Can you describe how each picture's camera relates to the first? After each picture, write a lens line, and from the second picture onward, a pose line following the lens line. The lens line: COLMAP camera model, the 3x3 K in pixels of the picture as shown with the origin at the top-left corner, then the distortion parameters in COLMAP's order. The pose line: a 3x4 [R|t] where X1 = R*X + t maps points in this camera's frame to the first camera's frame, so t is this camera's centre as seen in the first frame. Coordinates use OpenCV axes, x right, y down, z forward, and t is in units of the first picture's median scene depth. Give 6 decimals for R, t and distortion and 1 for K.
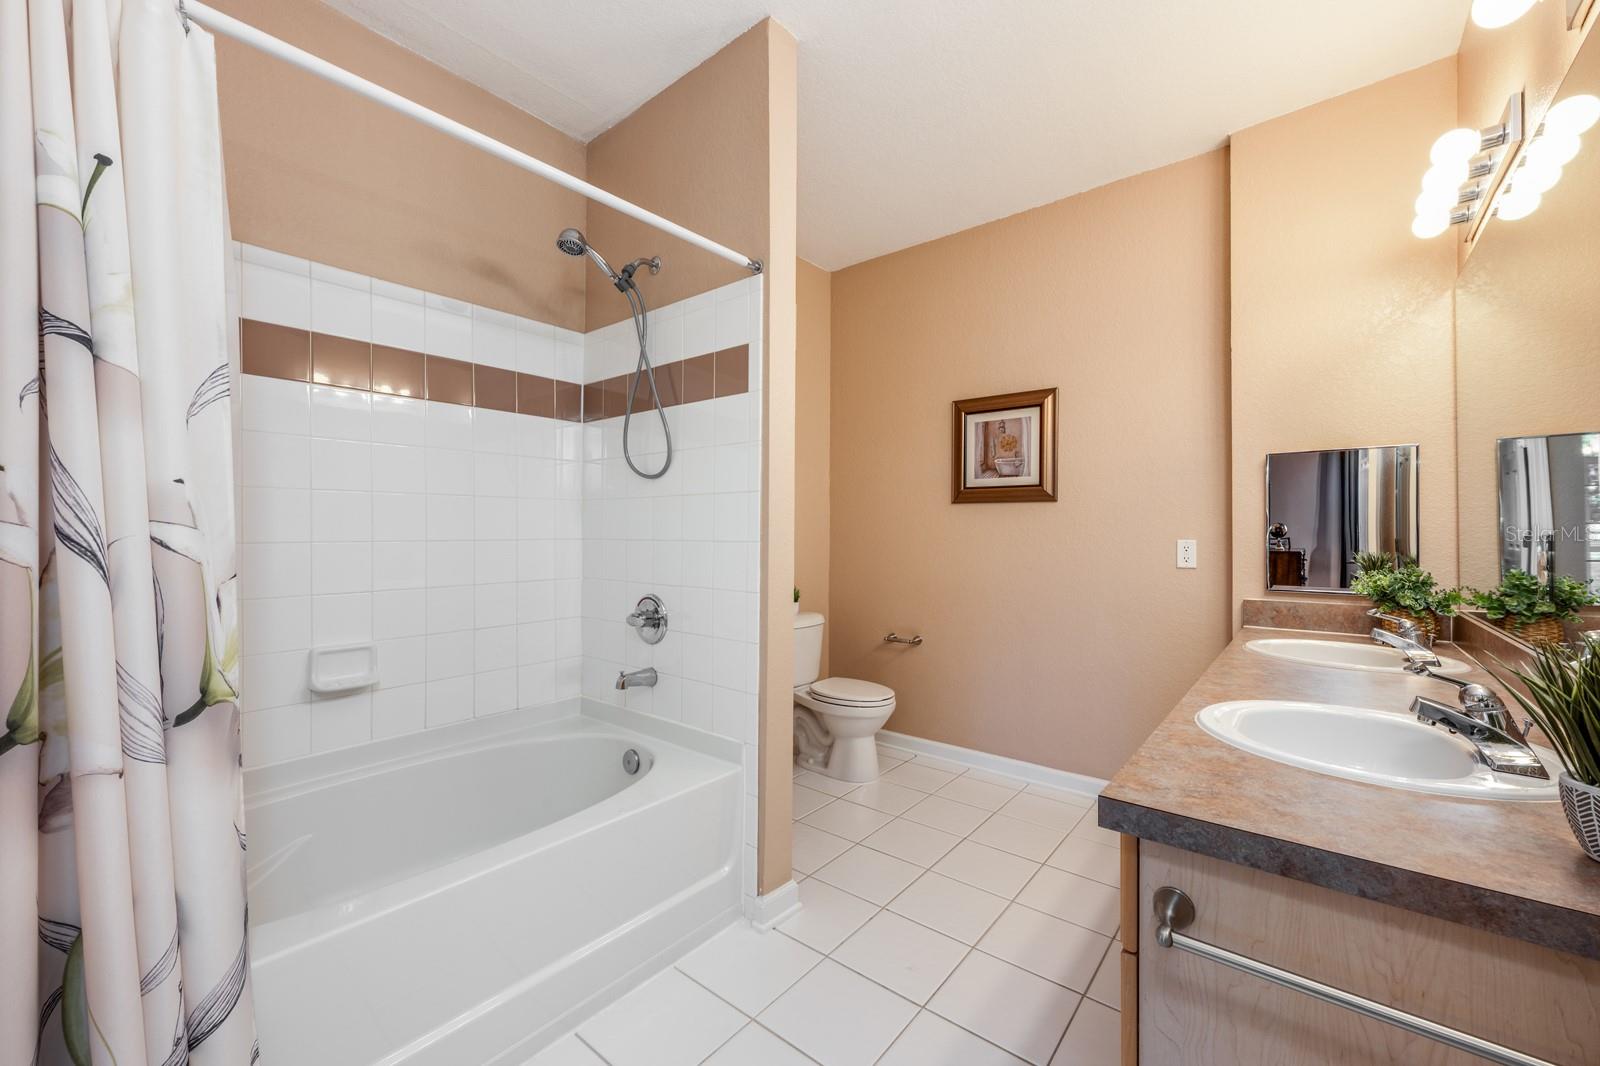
lens RADIAL K [[638.6, 0, 792.7], [0, 638.6, 532.0], [0, 0, 1]] dist [0.001321, 0.000142]
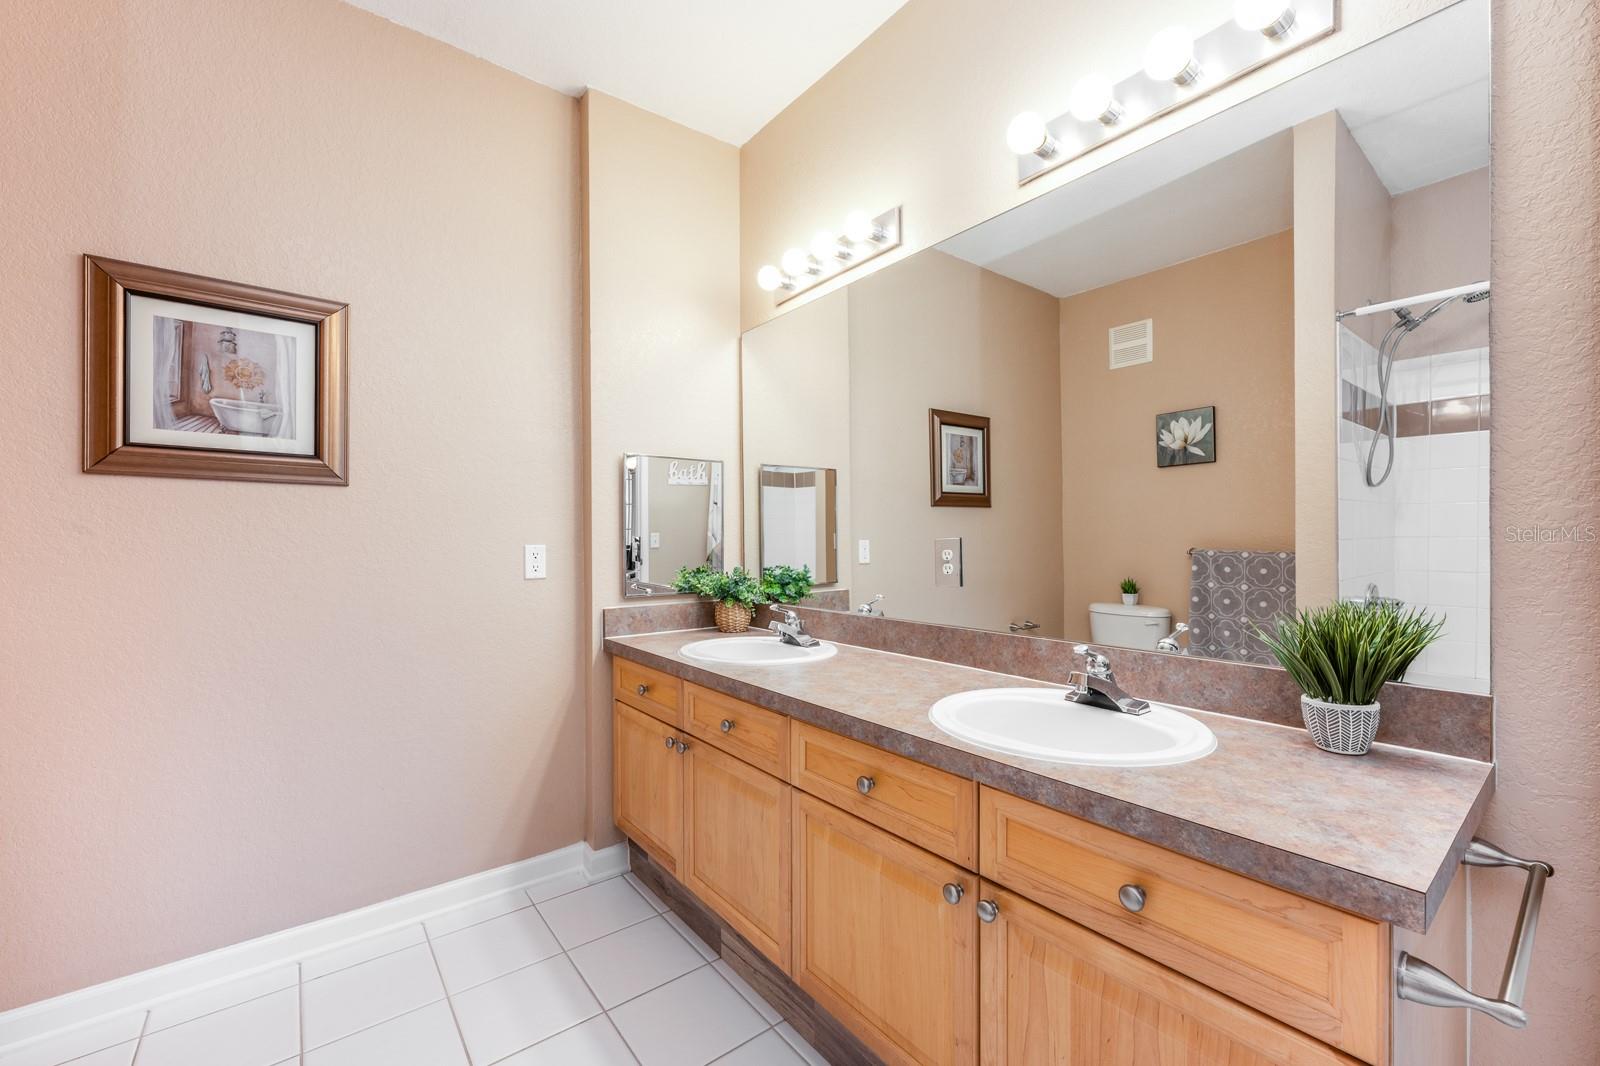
lens RADIAL K [[649.4, 0, 800.0], [0, 649.4, 533.0], [0, 0, 1]] dist [-0.001290, -0.000248]
pose [[0.212408, 0.004695, 0.977170, -0.113372], [-0.001495, 0.999989, -0.004480, 0.000535], [-0.977180, -0.000509, 0.212413, 0.431383]]
